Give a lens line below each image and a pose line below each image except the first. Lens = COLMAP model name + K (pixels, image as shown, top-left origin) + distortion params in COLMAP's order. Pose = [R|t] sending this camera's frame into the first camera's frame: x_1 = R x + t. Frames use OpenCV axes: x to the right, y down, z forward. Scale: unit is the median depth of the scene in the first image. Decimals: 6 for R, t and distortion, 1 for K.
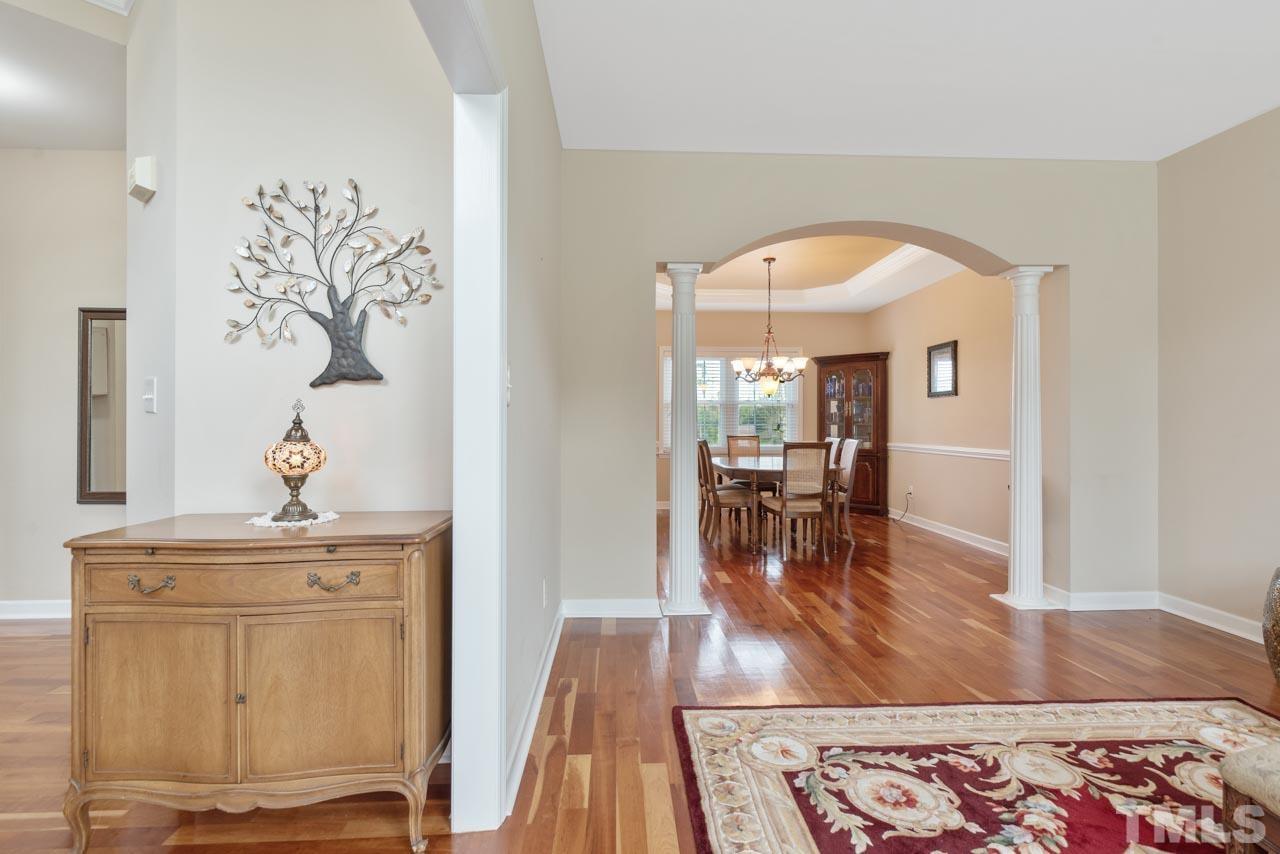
lens RADIAL K [[630.0, 0, 640.0], [0, 630.0, 427.0], [0, 0, 1]] dist [0.000283, -0.000082]
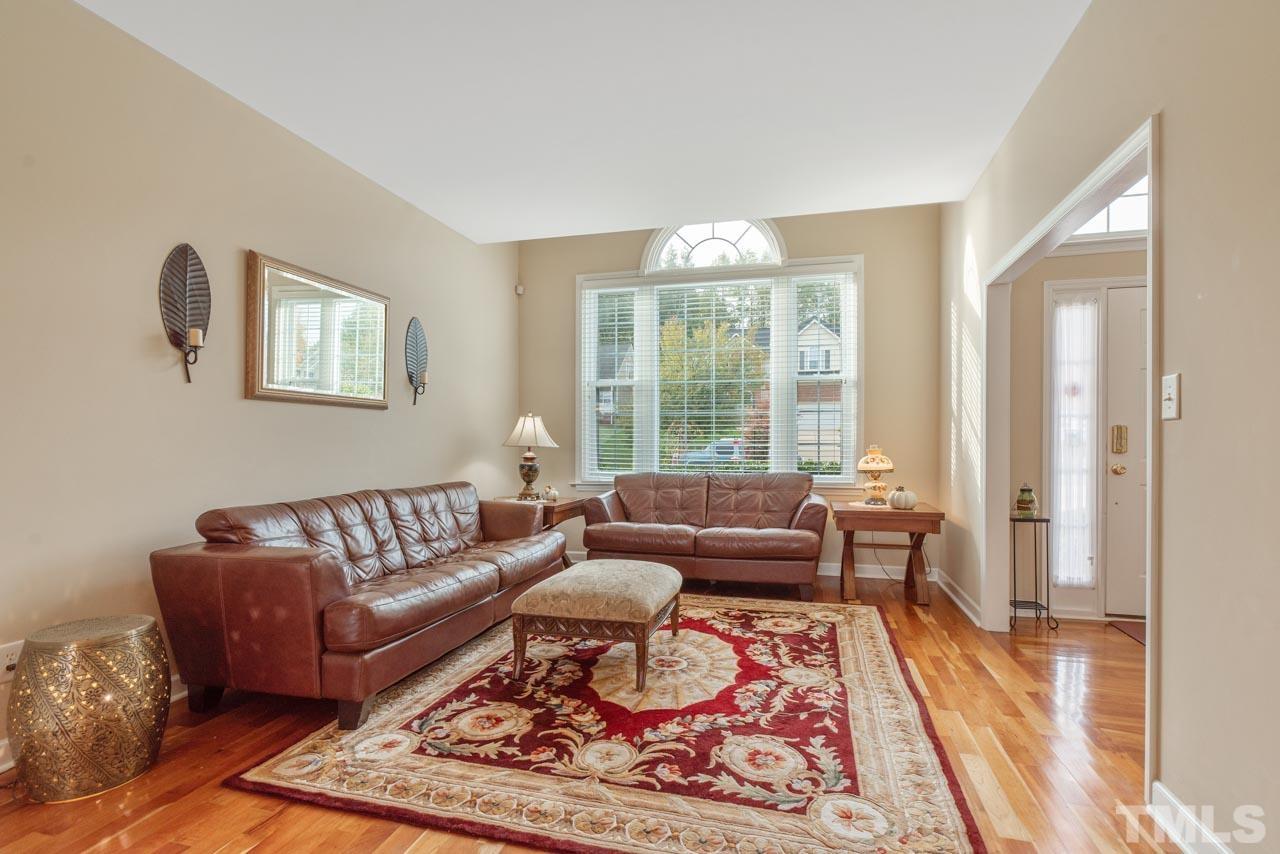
lens RADIAL K [[622.3, 0, 646.1], [0, 622.3, 432.7], [0, 0, 1]] dist [0.000437, -0.000070]
pose [[-0.957501, 0.001722, 0.288423, 0.252739], [-0.000736, 0.999964, -0.008414, -0.003937], [-0.288427, -0.008268, -0.957466, 1.944023]]
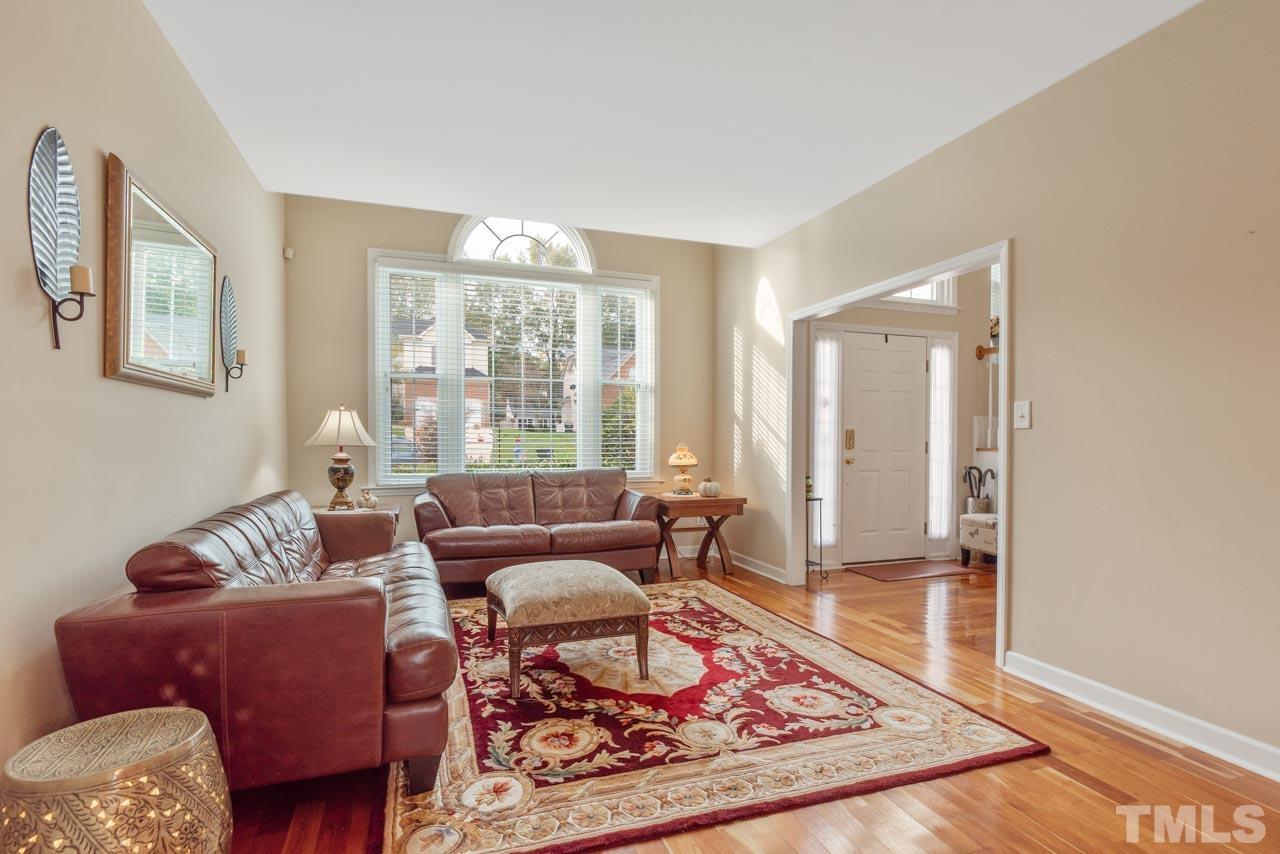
lens RADIAL K [[622.3, 0, 646.1], [0, 622.3, 432.7], [0, 0, 1]] dist [0.000437, -0.000070]
pose [[-0.952741, -0.007289, -0.303696, 1.061178], [-0.005910, 0.999968, -0.005462, -0.008221], [0.303726, -0.003409, -0.952753, 2.001817]]
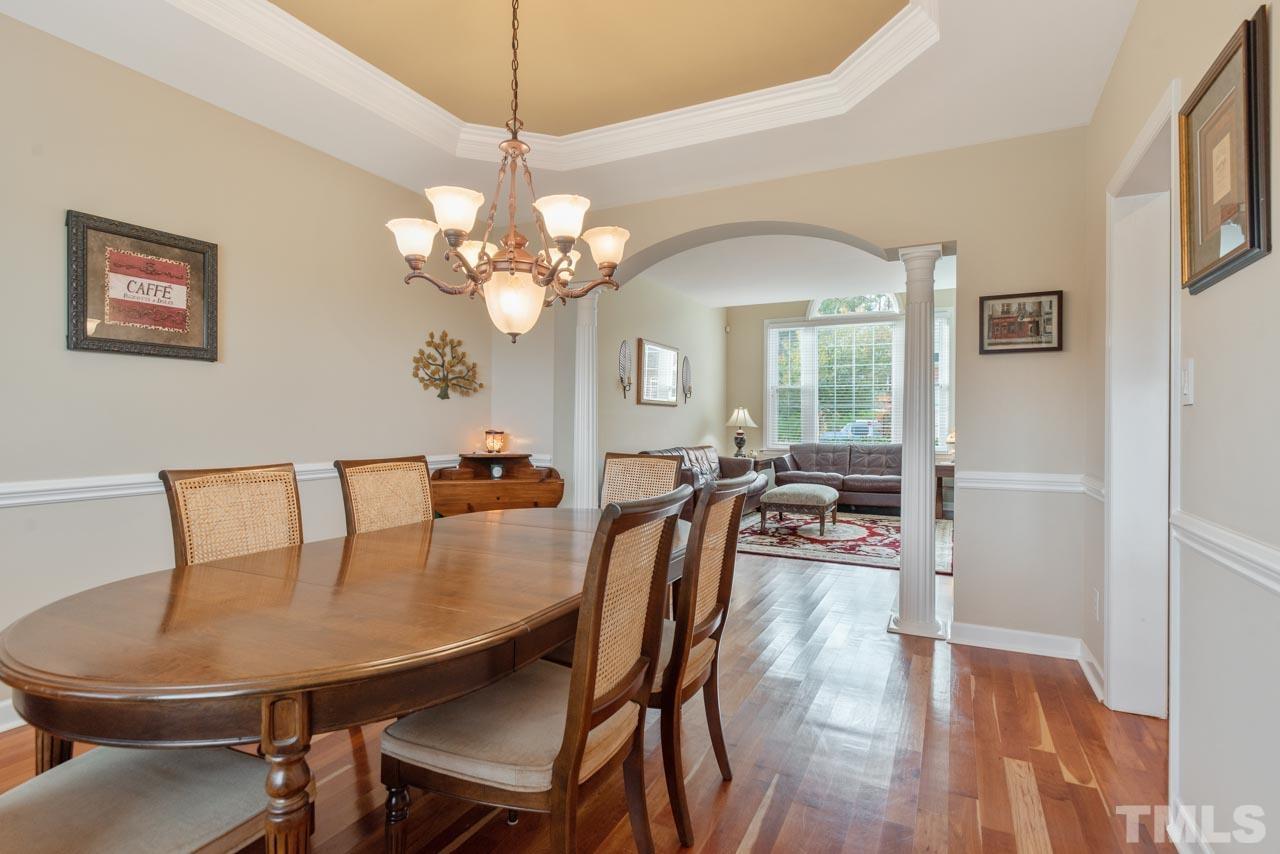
lens RADIAL K [[613.8, 0, 640.0], [0, 613.8, 427.0], [0, 0, 1]] dist [0.000388, -0.000018]
pose [[-0.873394, -0.010795, 0.486895, -0.012446], [-0.004275, 0.999886, 0.014500, -0.023625], [-0.486996, 0.010583, -0.873340, 3.633752]]
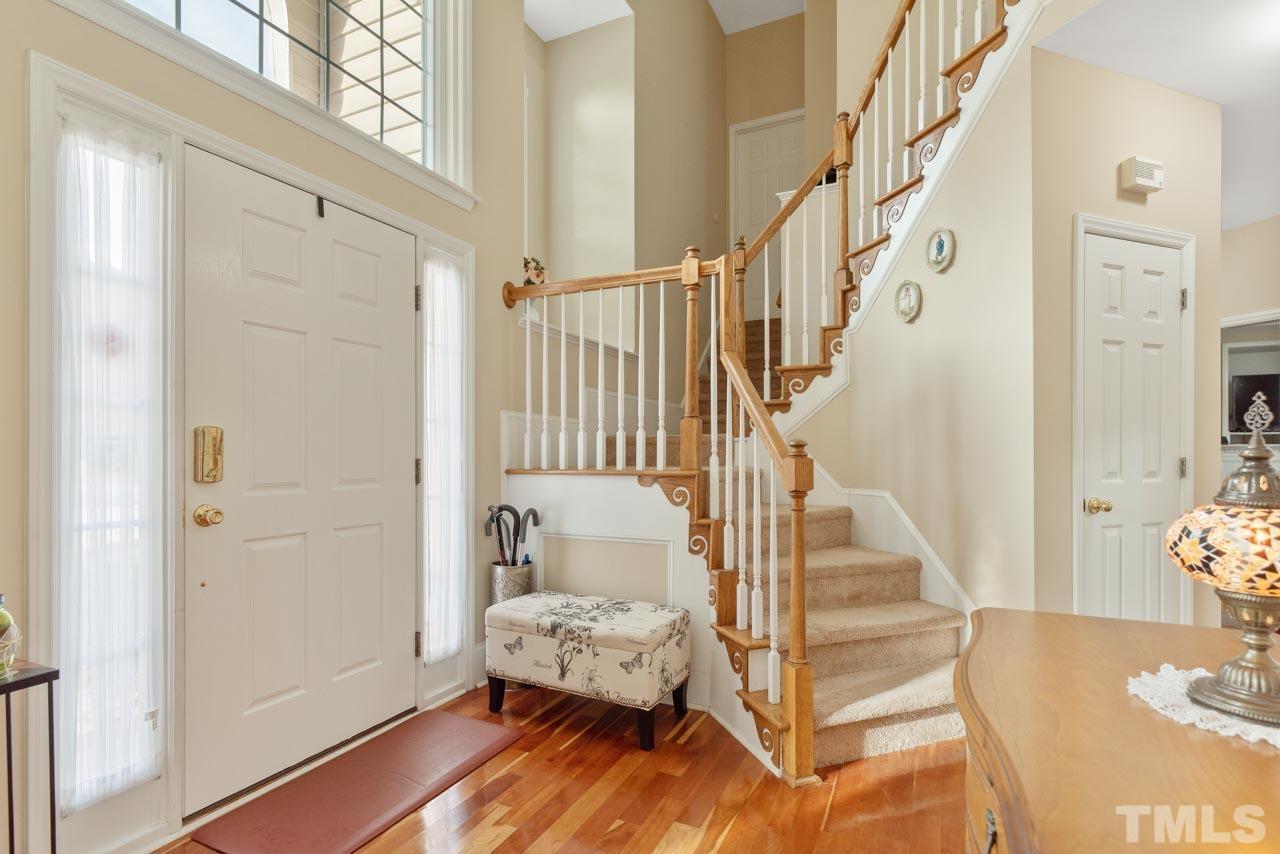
lens RADIAL K [[622.1, 0, 640.4], [0, 622.1, 457.2], [0, 0, 1]] dist [-0.000568, -0.000174]
pose [[-0.464224, 0.006806, -0.885692, -0.046263], [0.003010, 0.999977, 0.006107, -0.000661], [0.885713, 0.000169, -0.464233, 0.745084]]
